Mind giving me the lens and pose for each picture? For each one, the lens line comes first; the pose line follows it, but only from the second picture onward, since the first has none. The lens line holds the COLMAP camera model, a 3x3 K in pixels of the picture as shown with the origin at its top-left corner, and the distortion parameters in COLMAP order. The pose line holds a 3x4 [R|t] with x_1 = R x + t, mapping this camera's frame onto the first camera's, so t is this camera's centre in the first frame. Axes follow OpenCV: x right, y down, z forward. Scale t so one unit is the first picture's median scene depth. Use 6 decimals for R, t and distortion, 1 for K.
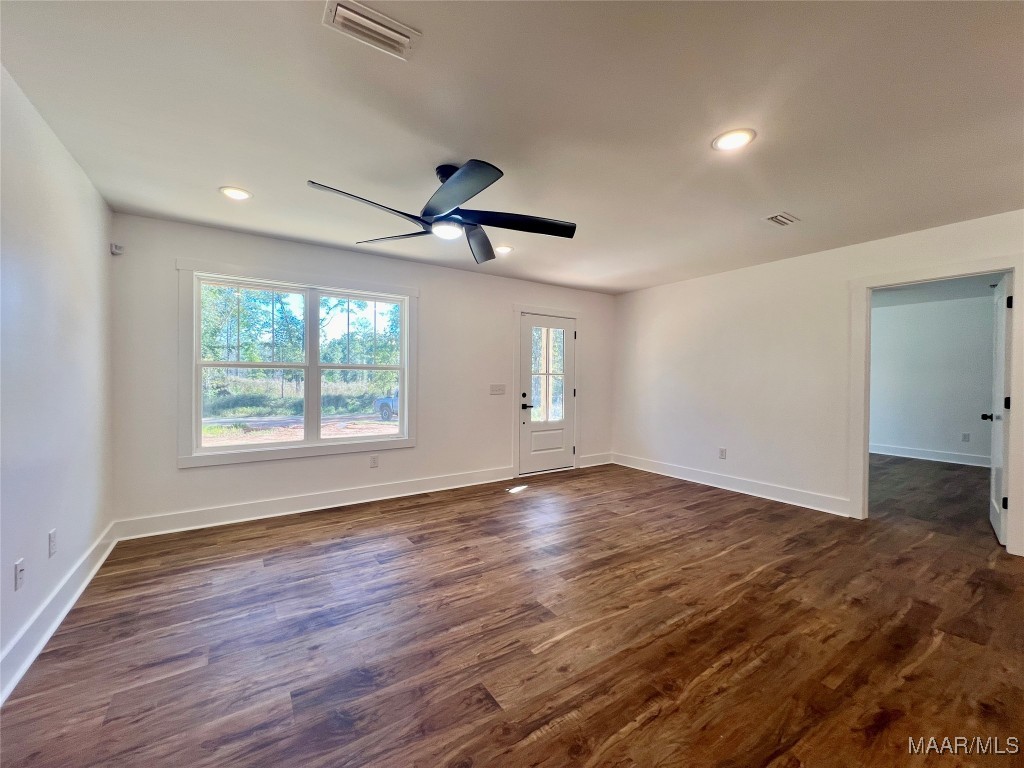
lens RADIAL K [[410.1, 0, 508.3], [0, 410.1, 382.5], [0, 0, 1]] dist [-0.003337, 0.000775]
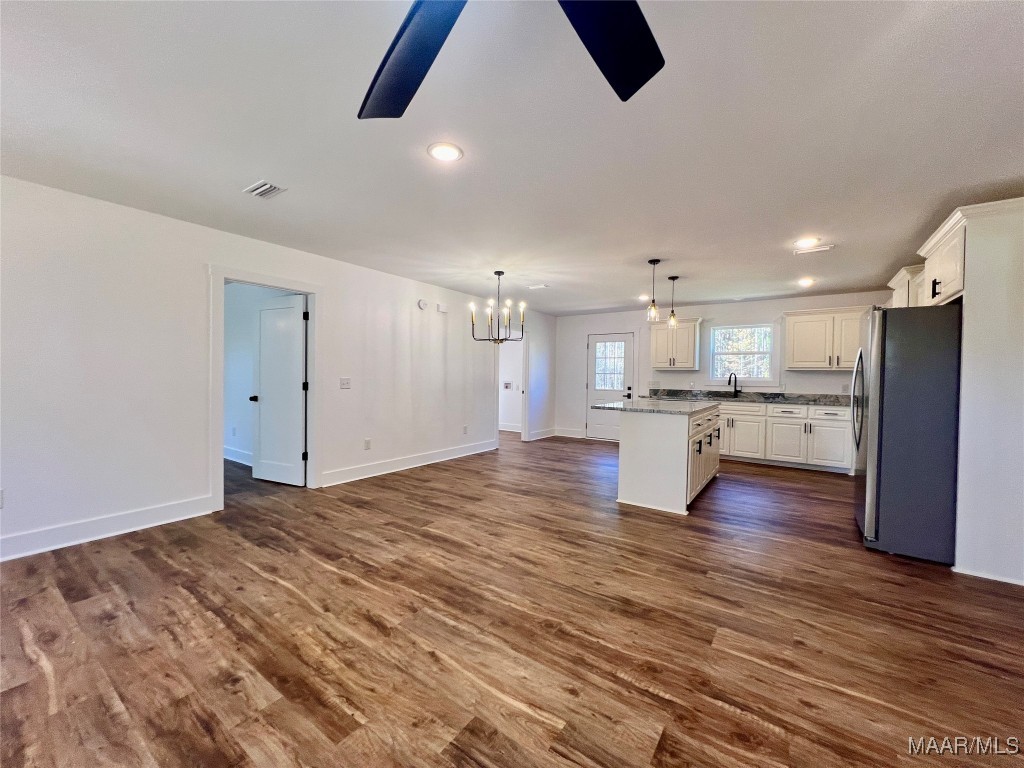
lens RADIAL K [[410.1, 0, 510.1], [0, 410.1, 384.3], [0, 0, 1]] dist [-0.003337, 0.000775]
pose [[-0.359057, -0.033593, 0.932711, -0.366184], [-0.002742, 0.999386, 0.034939, -0.008314], [-0.933312, 0.009987, -0.358928, 0.828528]]
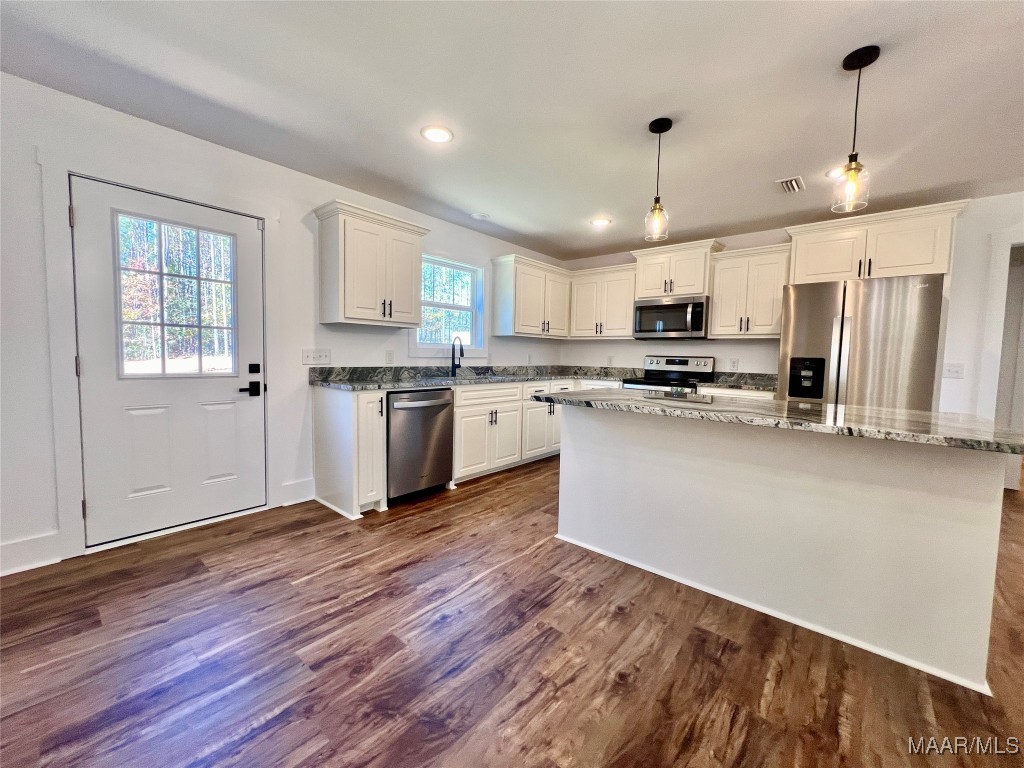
lens RADIAL K [[410.1, 0, 508.9], [0, 410.1, 382.1], [0, 0, 1]] dist [-0.003337, 0.000775]
pose [[-0.962100, -0.012593, -0.272407, 1.385399], [-0.035773, 0.996129, 0.080295, 0.037130], [0.270342, 0.086996, -0.958826, 0.312474]]
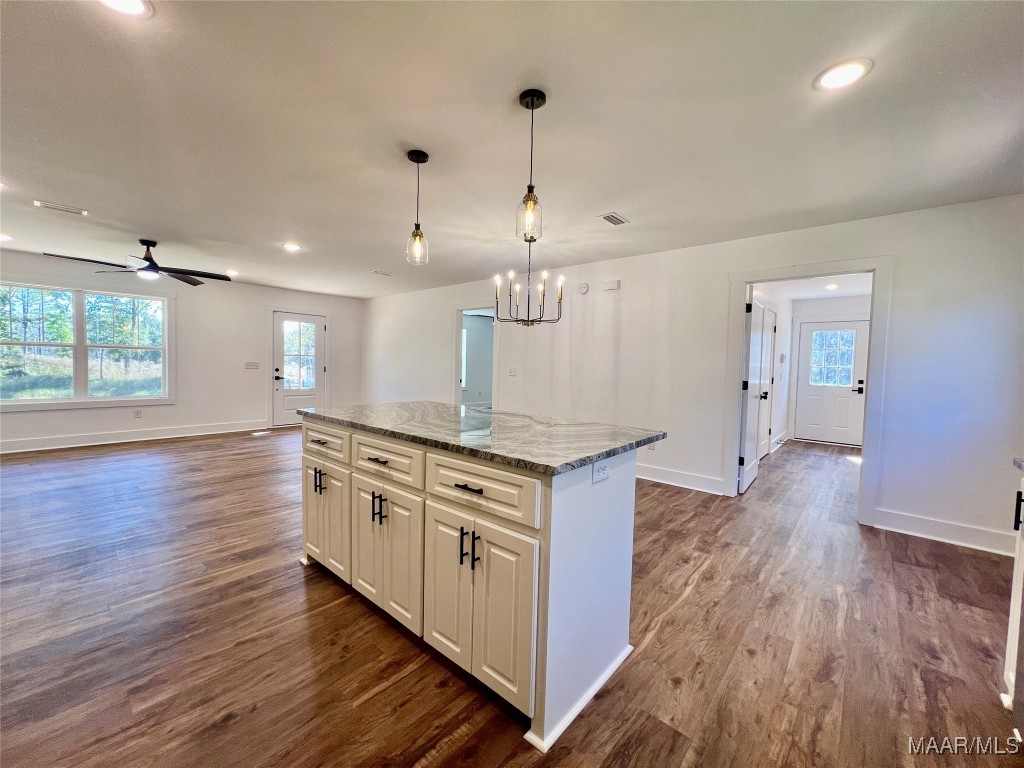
lens RADIAL K [[410.1, 0, 507.7], [0, 410.1, 383.0], [0, 0, 1]] dist [-0.003337, 0.000775]
pose [[0.965297, 0.002630, 0.261142, 0.732647], [-0.012362, 0.999289, 0.035632, 0.026001], [-0.260862, -0.037623, 0.964643, -0.950838]]
